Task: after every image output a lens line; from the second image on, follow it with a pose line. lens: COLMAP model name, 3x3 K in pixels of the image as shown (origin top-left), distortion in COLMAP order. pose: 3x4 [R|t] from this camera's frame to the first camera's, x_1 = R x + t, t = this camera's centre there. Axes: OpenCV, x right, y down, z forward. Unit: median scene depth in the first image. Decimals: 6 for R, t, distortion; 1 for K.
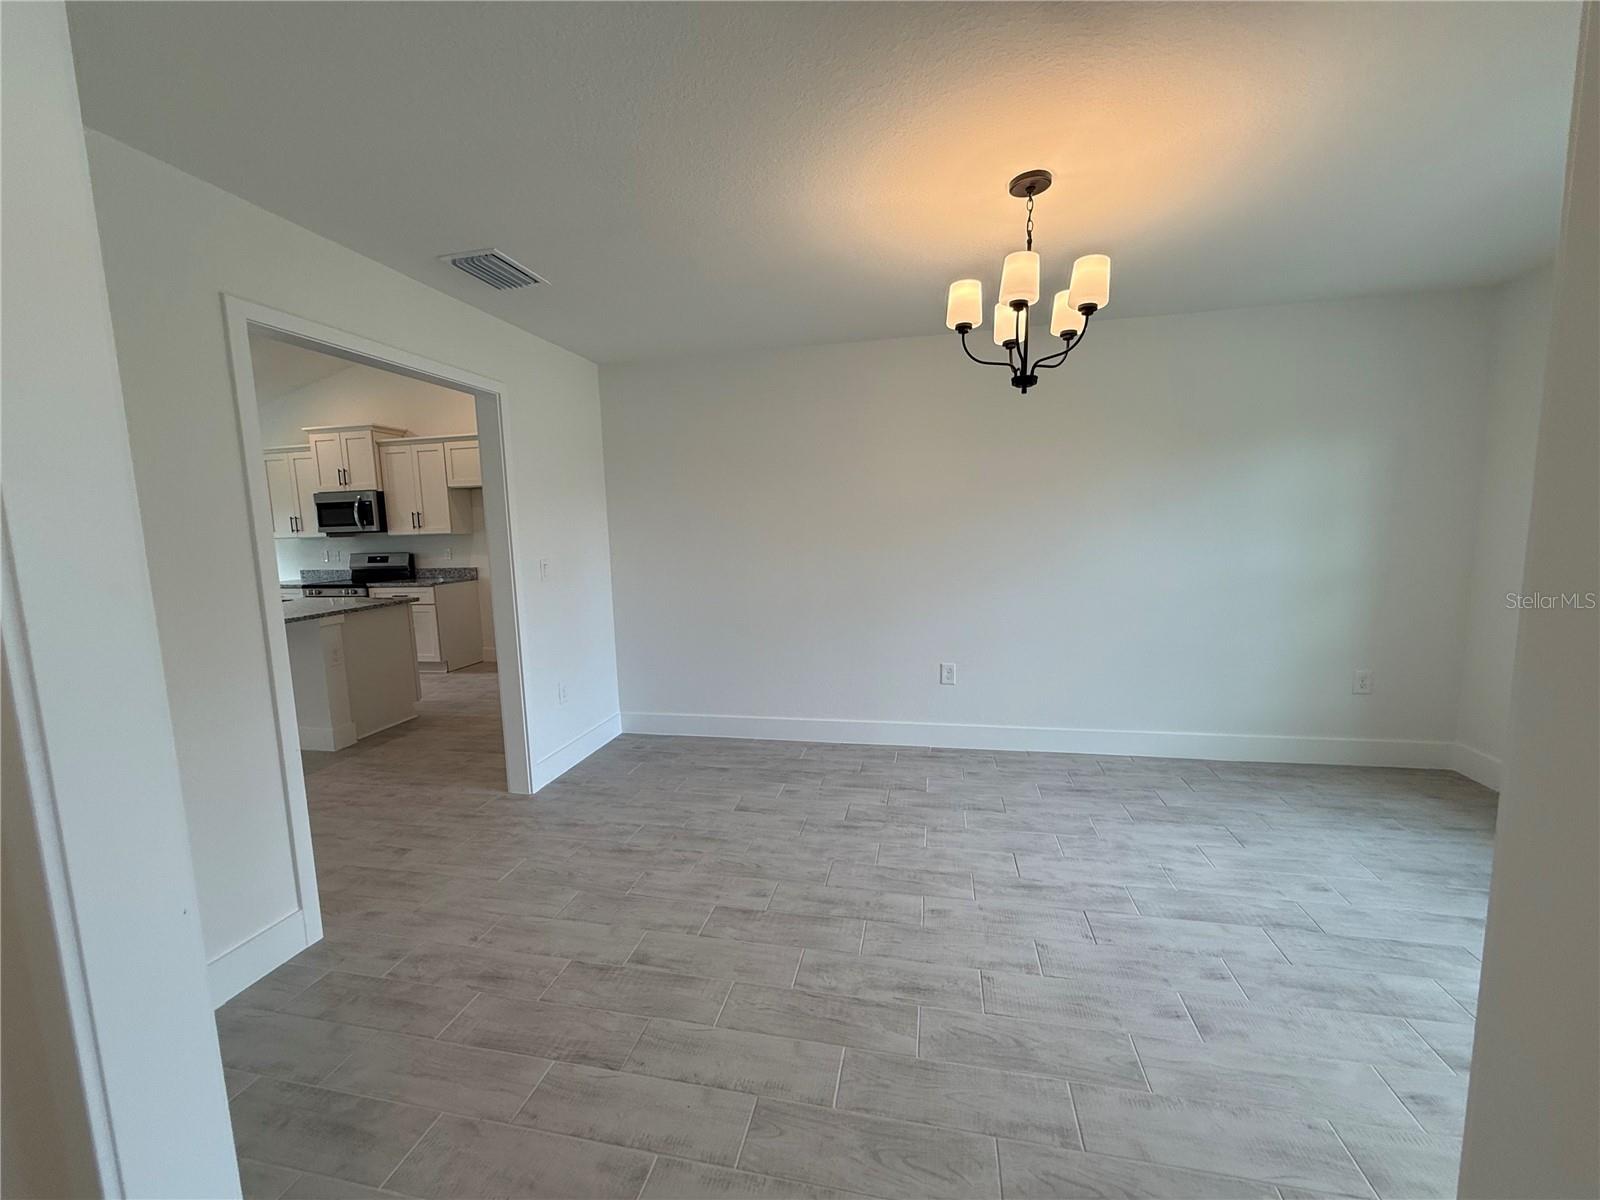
lens RADIAL K [[637.0, 0, 794.1], [0, 637.0, 599.9], [0, 0, 1]] dist [0.000139, -0.000486]
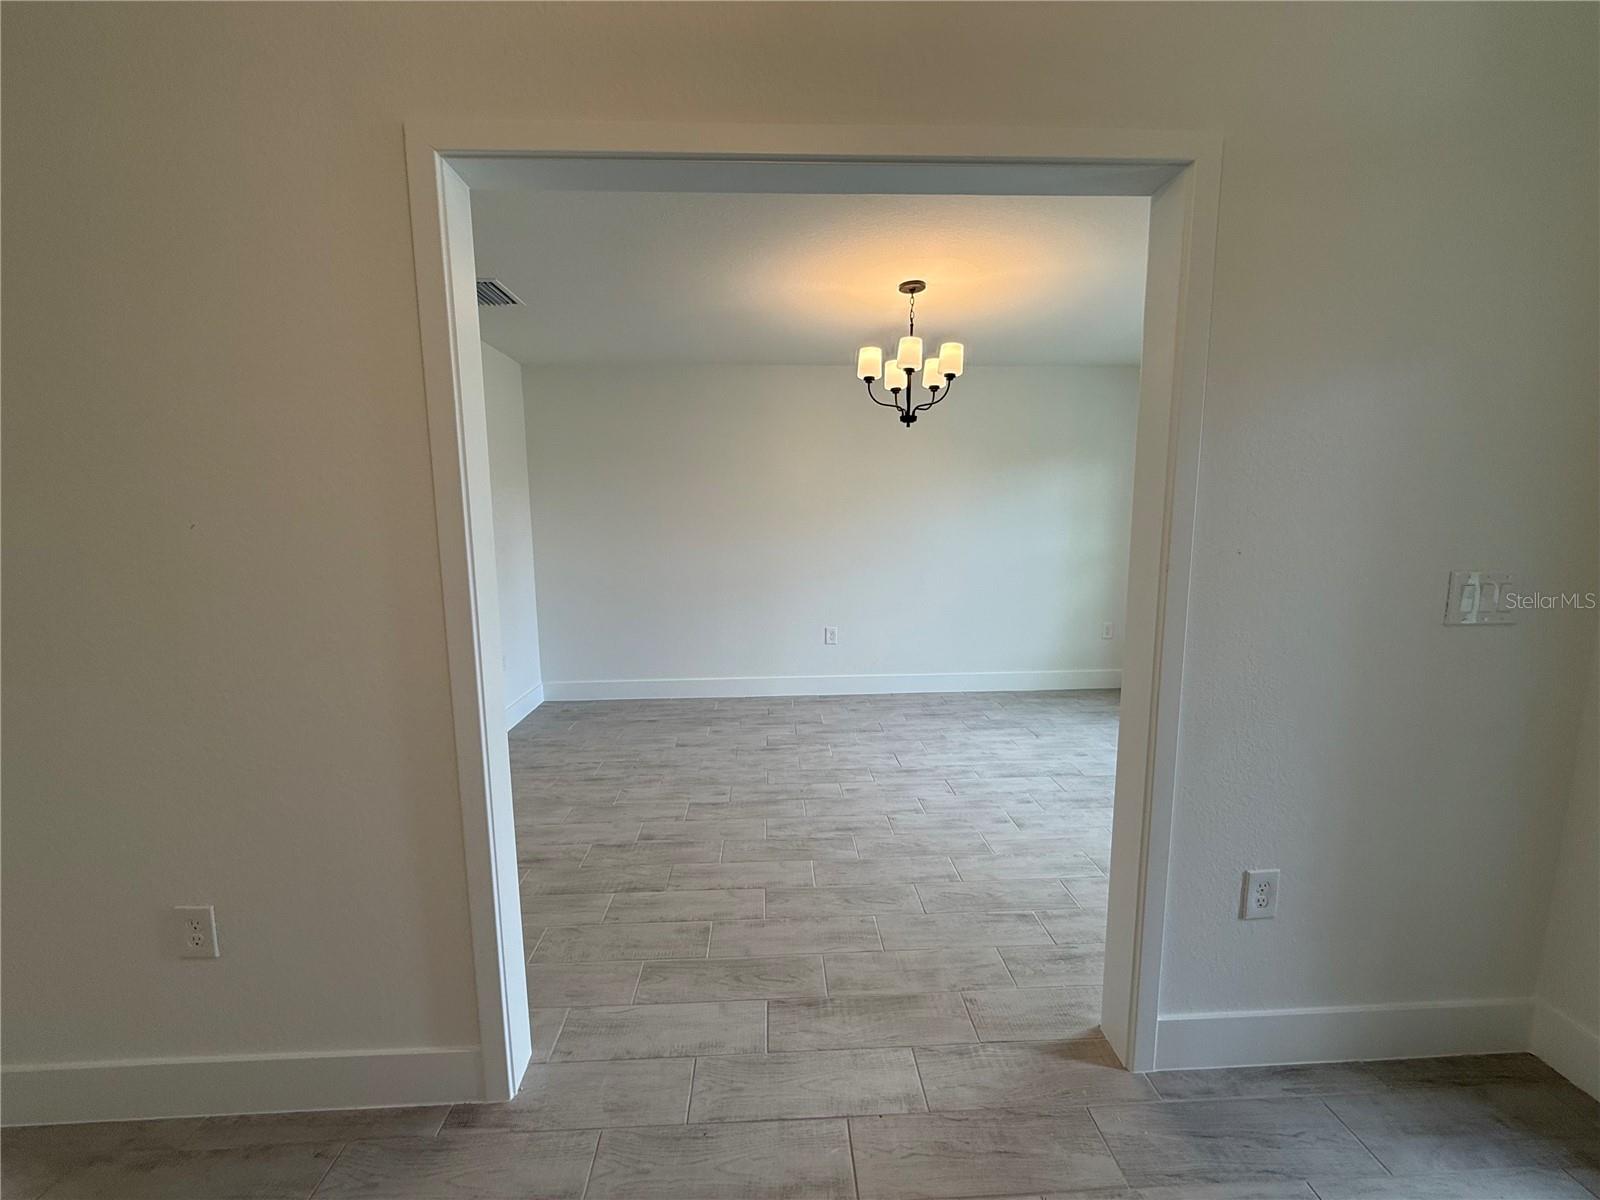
lens RADIAL K [[637.0, 0, 797.5], [0, 637.0, 600.1], [0, 0, 1]] dist [0.000139, -0.000486]
pose [[0.965716, -0.015721, 0.259125, -0.194555], [0.012596, 0.999827, 0.013718, 0.037988], [-0.259296, -0.009984, 0.965746, -0.256244]]
